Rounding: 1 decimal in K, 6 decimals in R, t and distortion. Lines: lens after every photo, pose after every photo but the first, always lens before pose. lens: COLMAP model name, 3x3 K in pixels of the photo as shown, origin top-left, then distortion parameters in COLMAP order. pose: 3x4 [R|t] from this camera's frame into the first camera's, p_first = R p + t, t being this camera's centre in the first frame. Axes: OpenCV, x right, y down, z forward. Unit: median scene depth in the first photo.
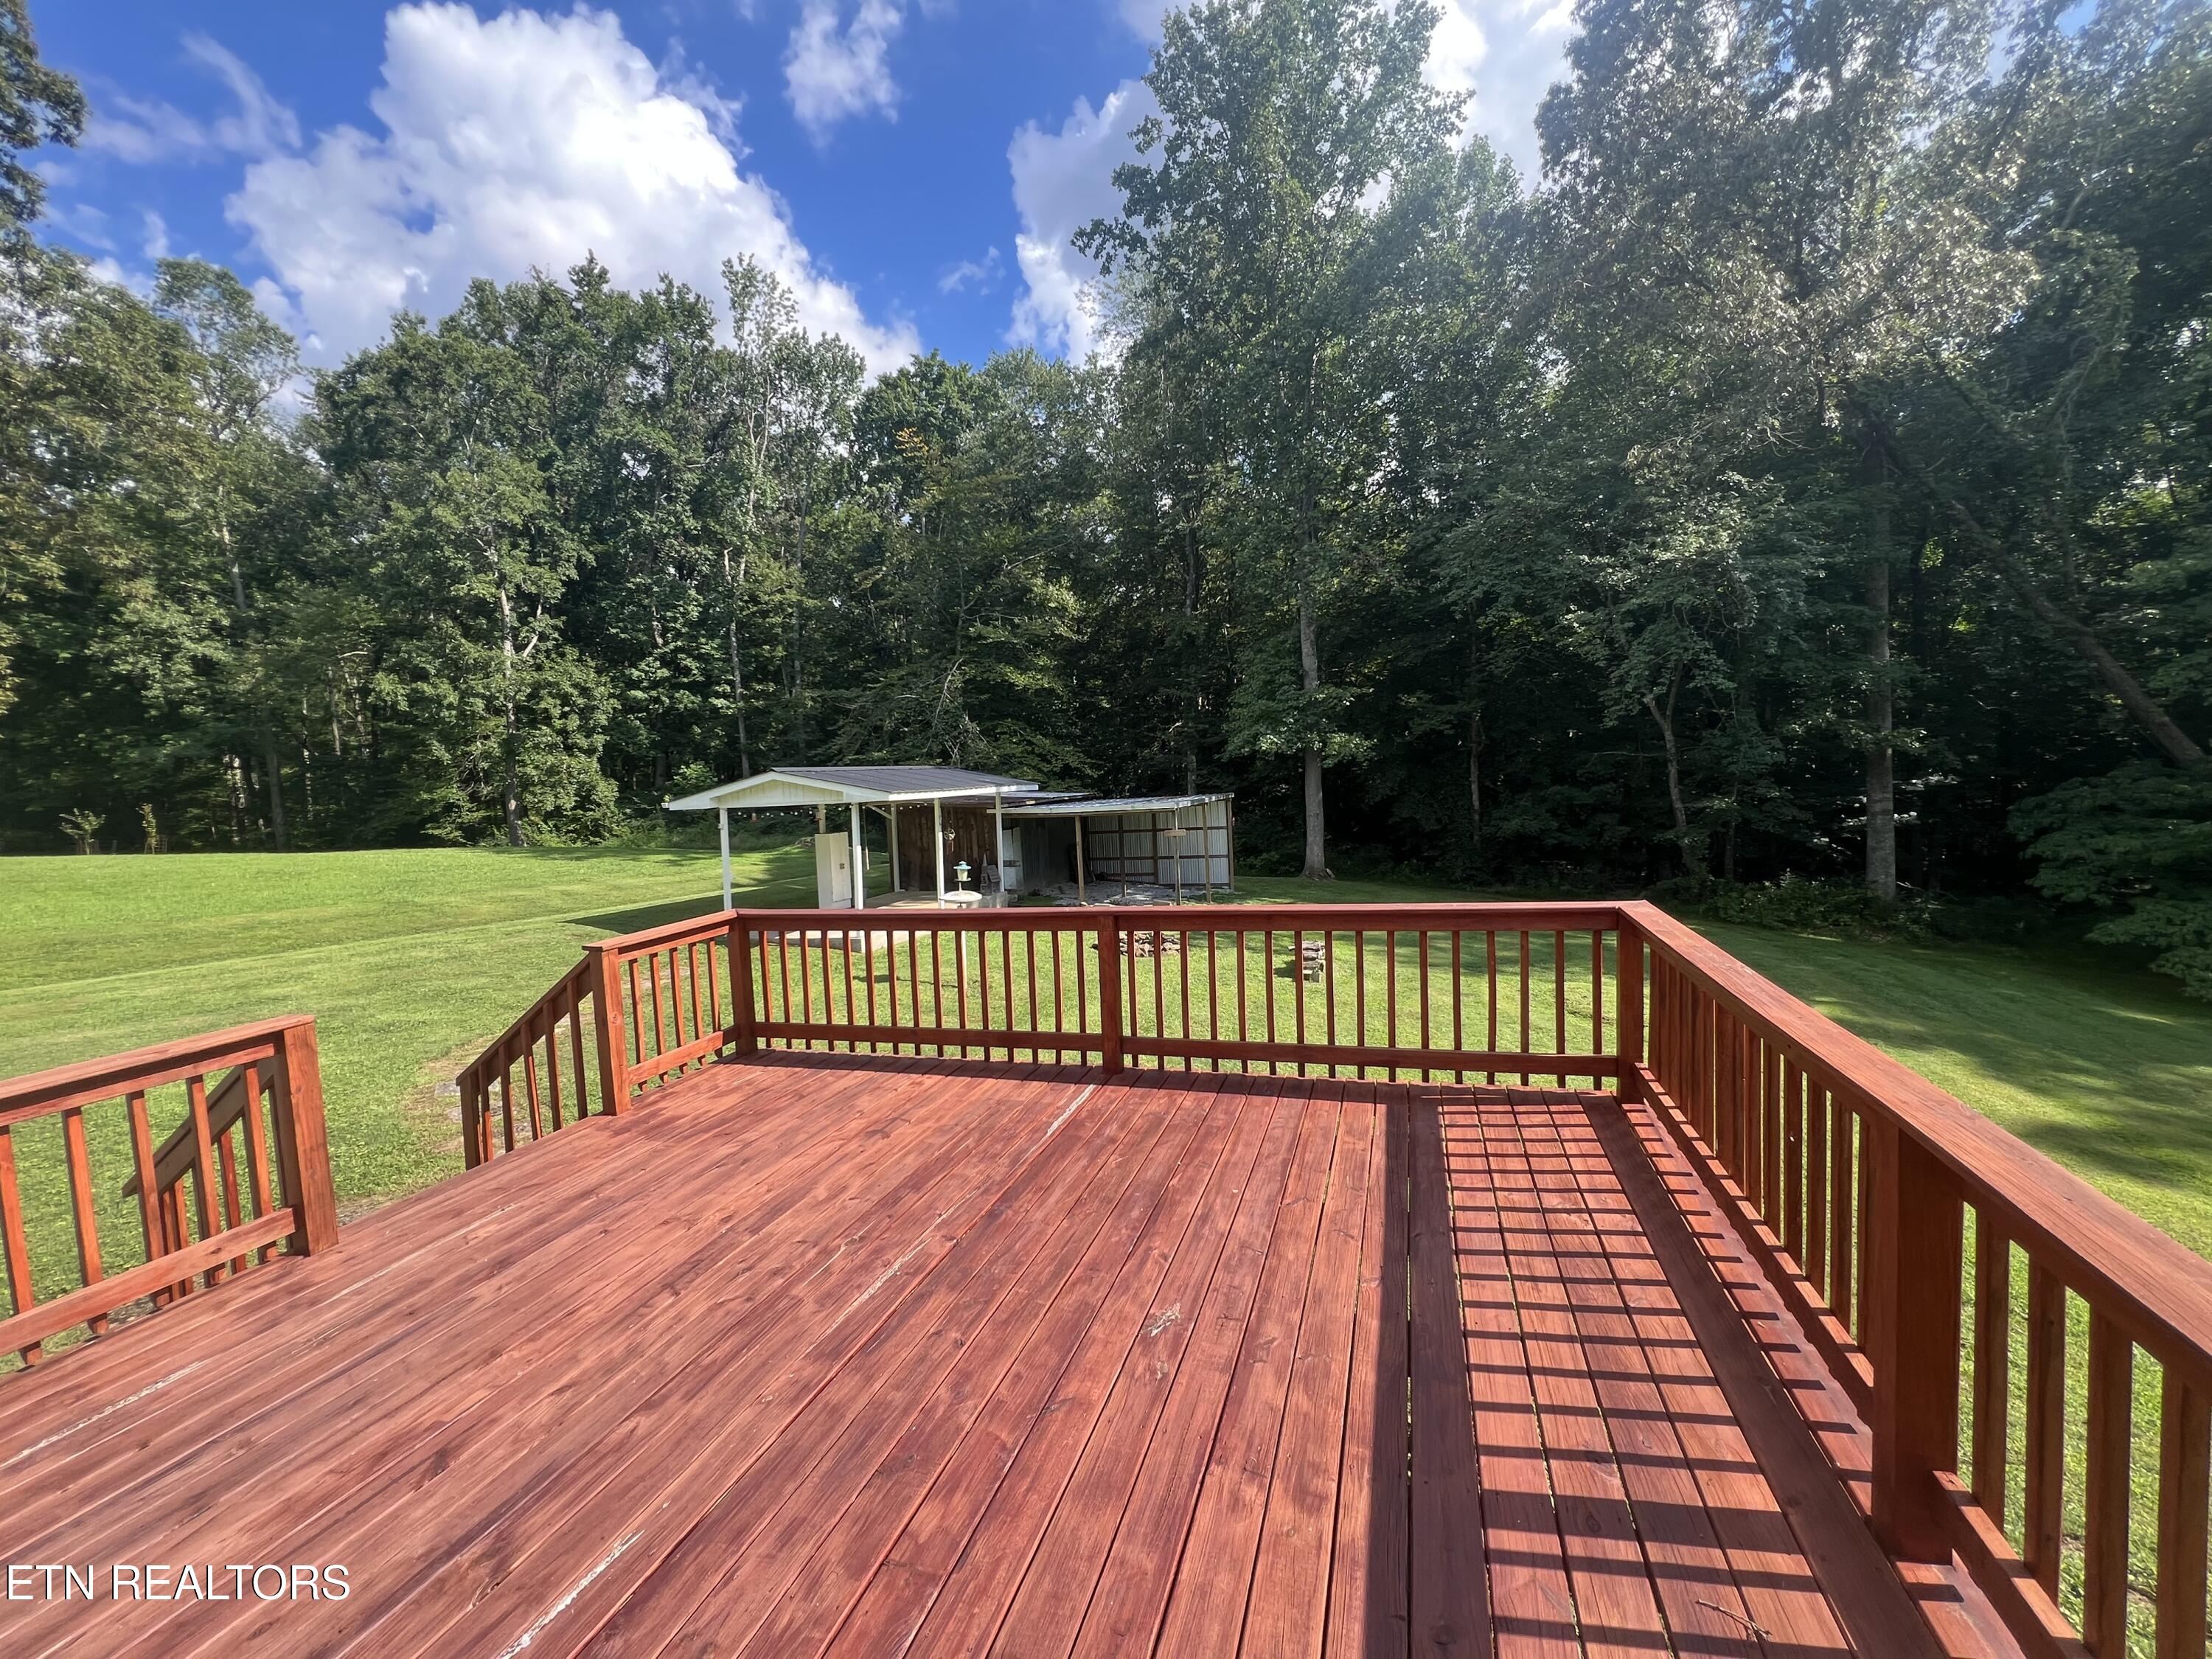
lens RADIAL K [[890.2, 0, 1108.3], [0, 890.2, 846.8], [0, 0, 1]] dist [-0.001060, 0.000129]
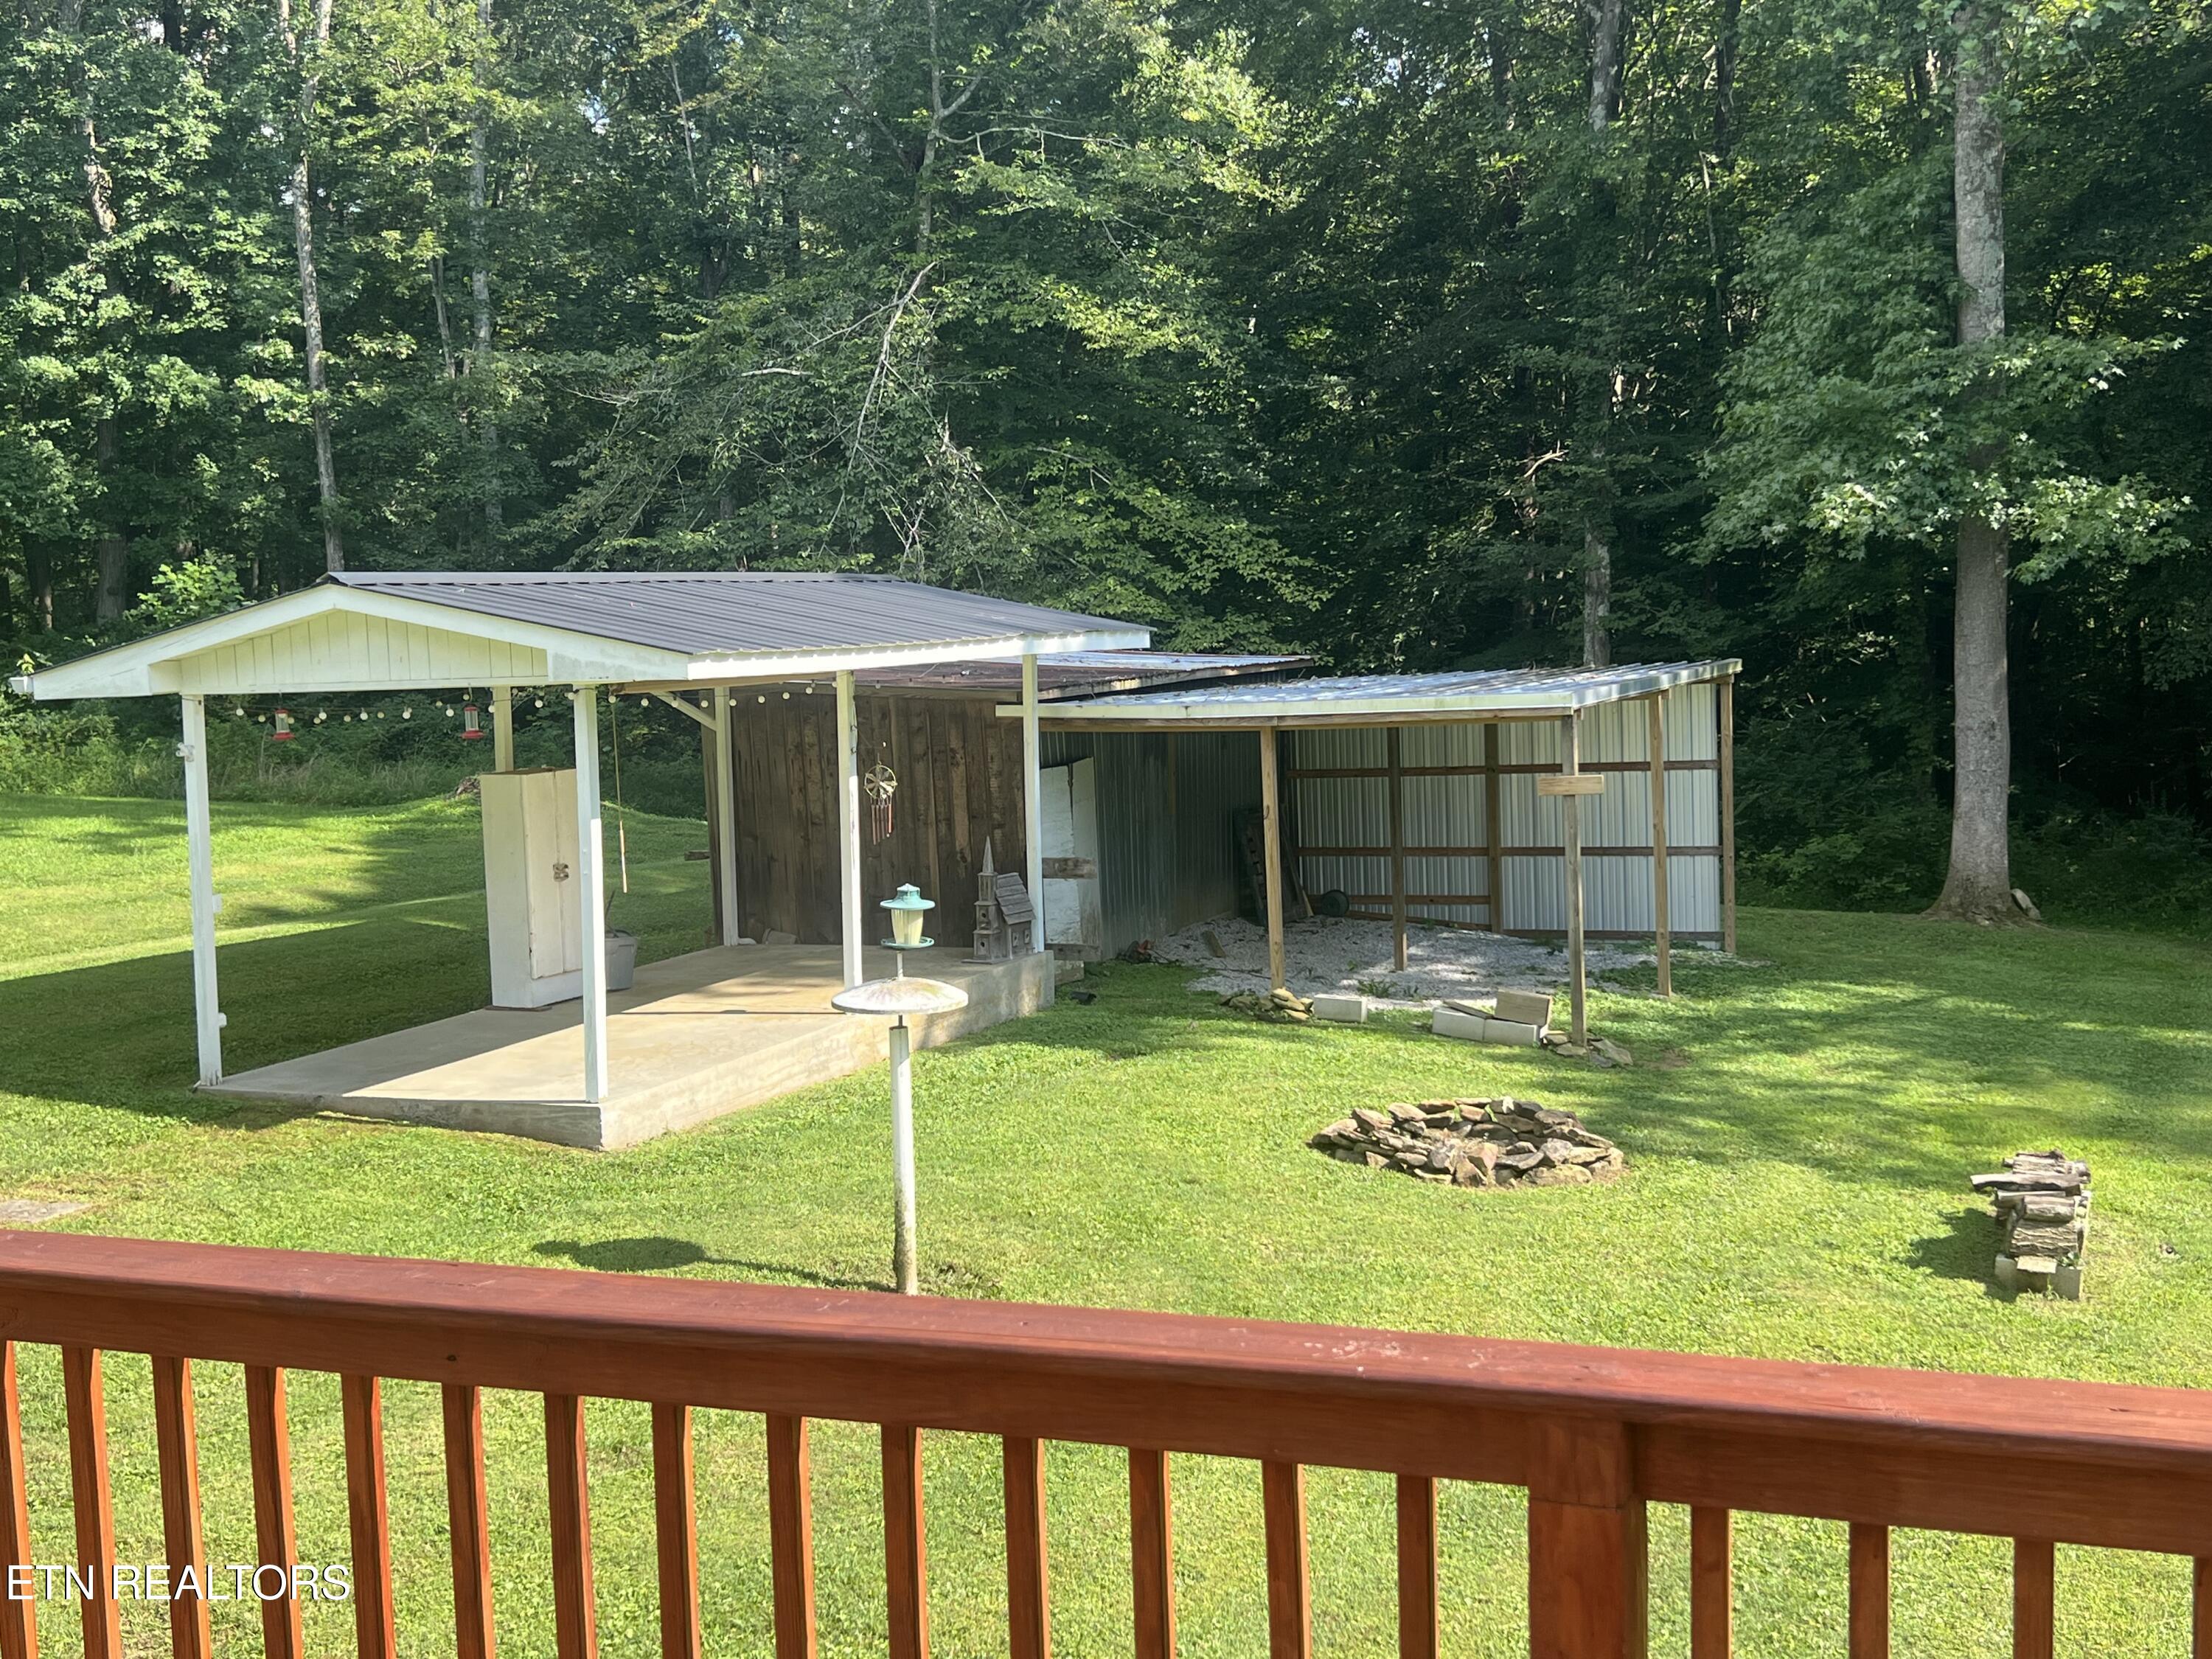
lens RADIAL K [[2396.0, 0, 1112.6], [0, 2396.0, 839.2], [0, 0, 1]] dist [0.056450, 0.000000]
pose [[0.995877, 0.015870, -0.089313, -0.008652], [-0.014177, 0.999708, 0.019556, -0.007028], [0.089597, -0.018209, 0.995812, 0.079961]]
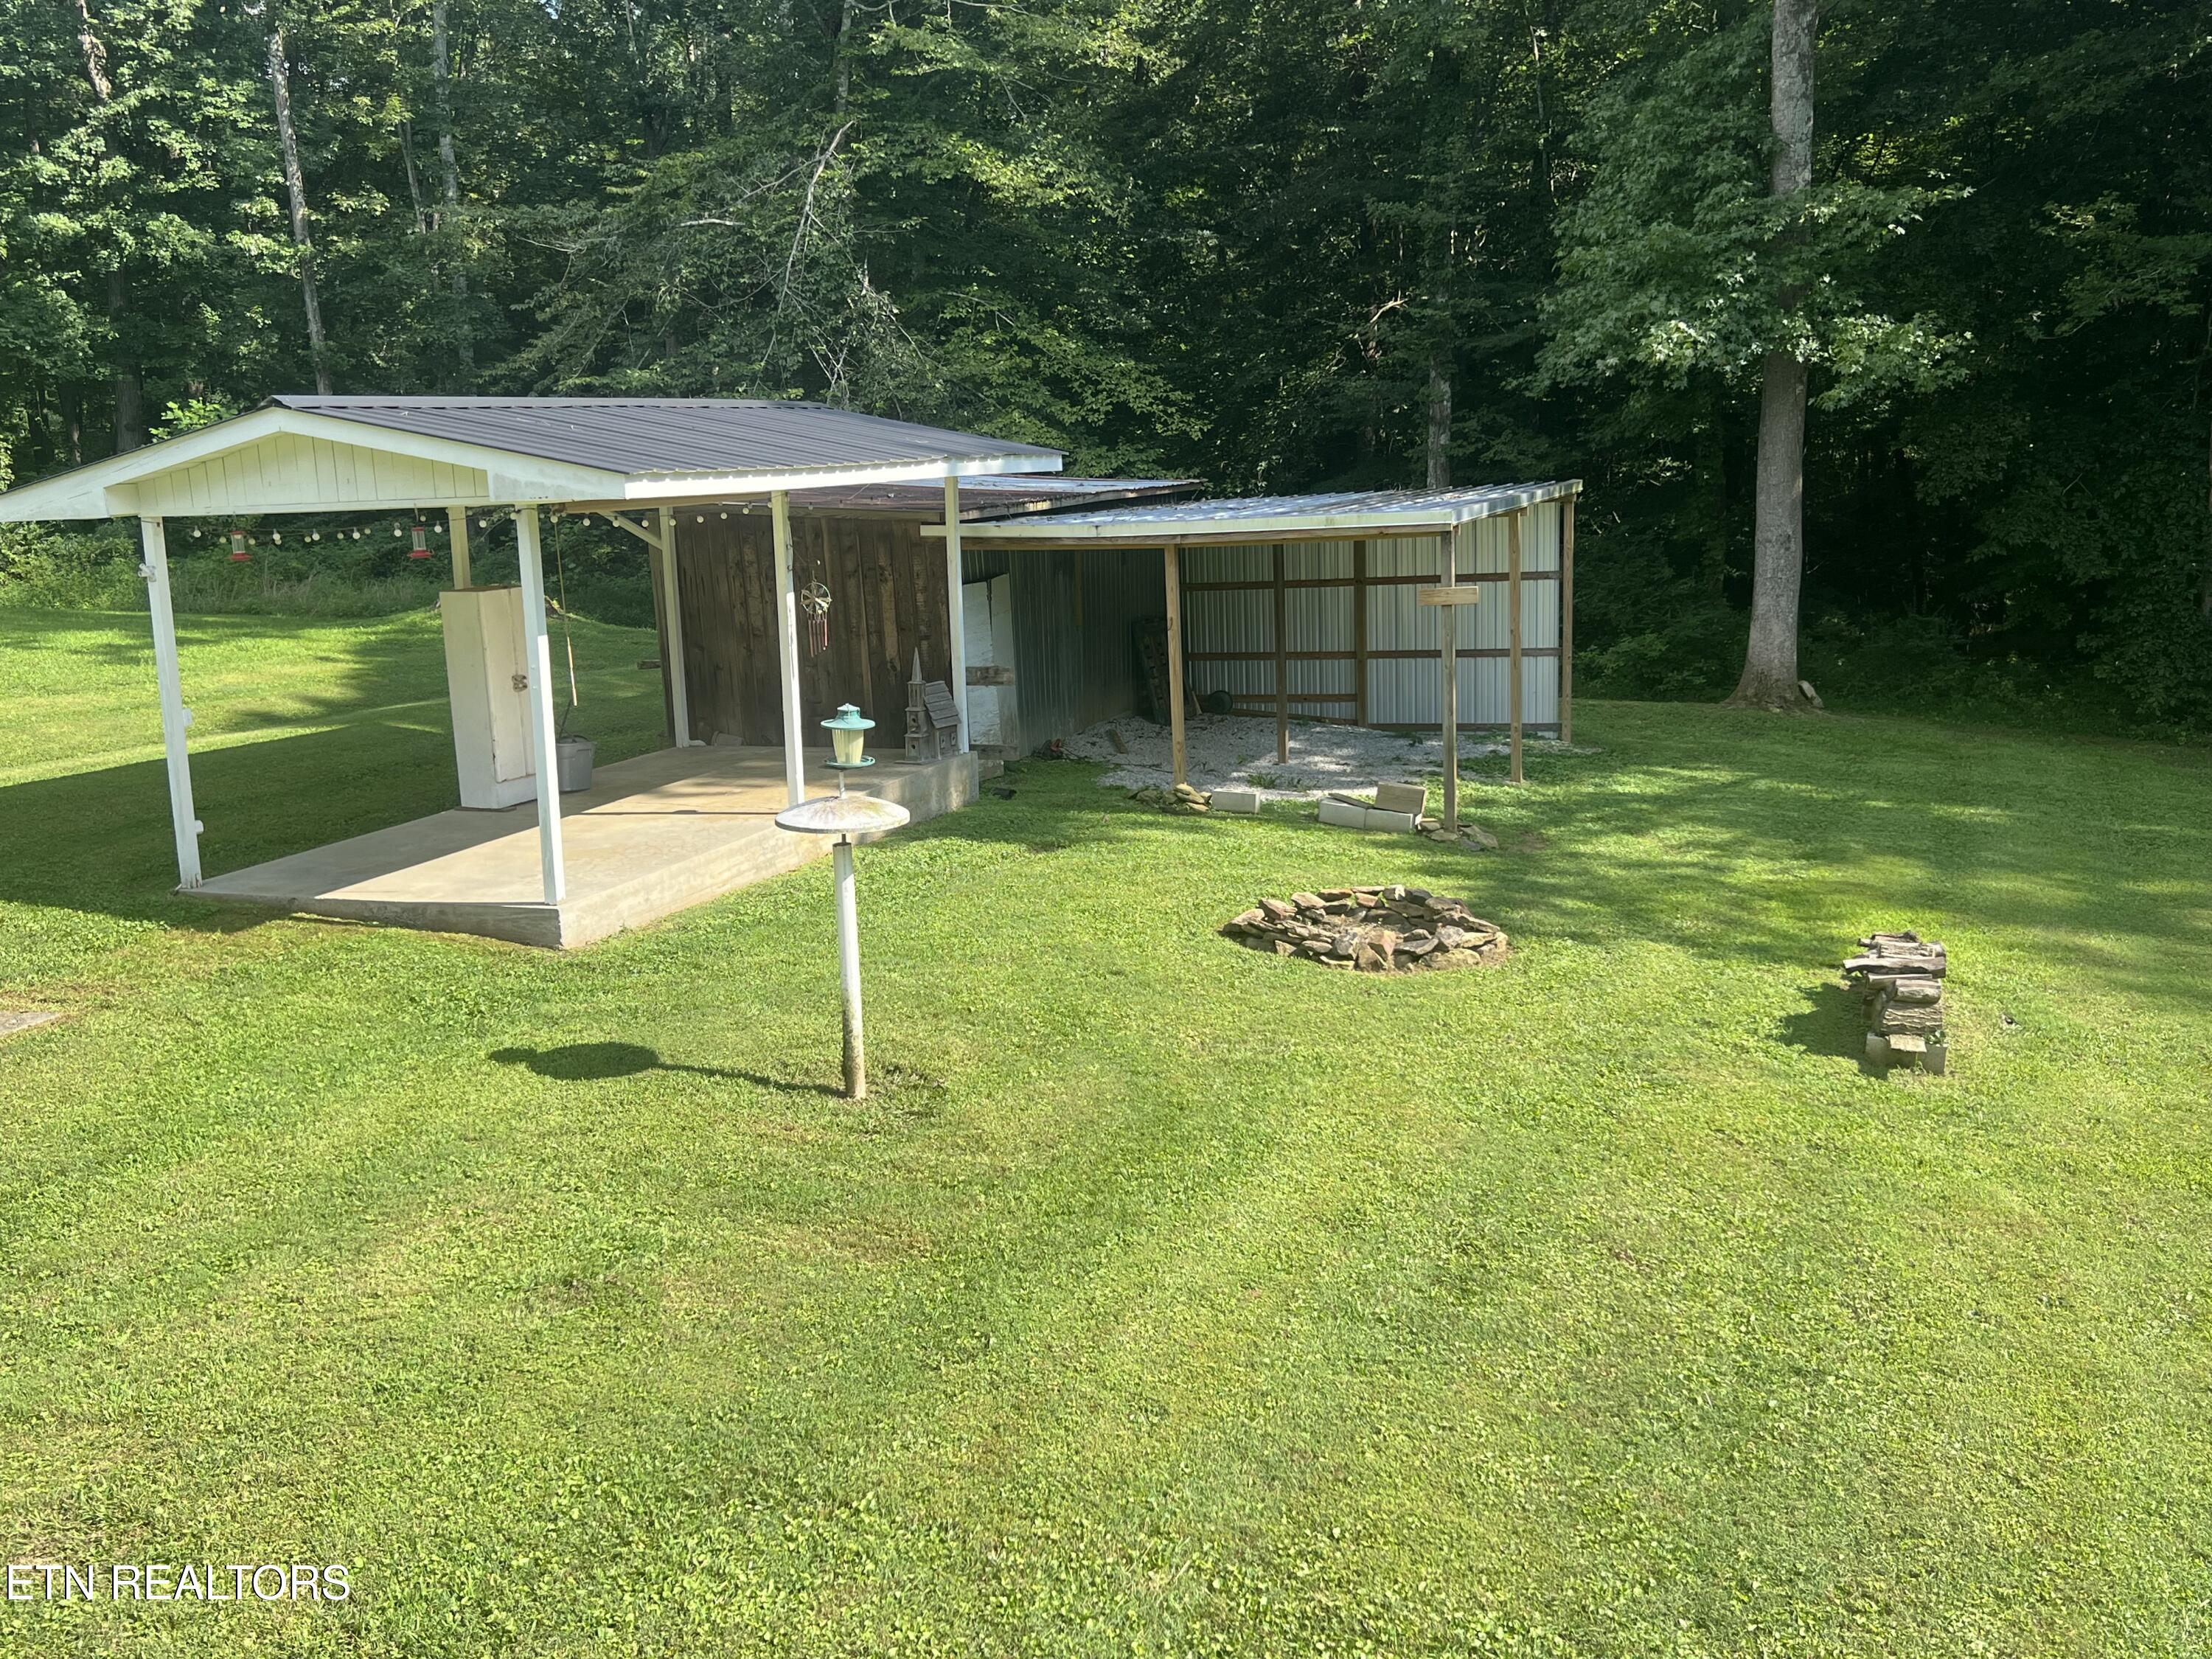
lens RADIAL K [[1960.4, 0, 1085.5], [0, 1960.4, 842.4], [0, 0, 1]] dist [0.044890, -0.016169]
pose [[0.998757, 0.013407, -0.048017, -0.020876], [-0.007436, 0.992447, 0.122449, -0.008525], [0.049296, -0.121939, 0.991313, 0.140202]]
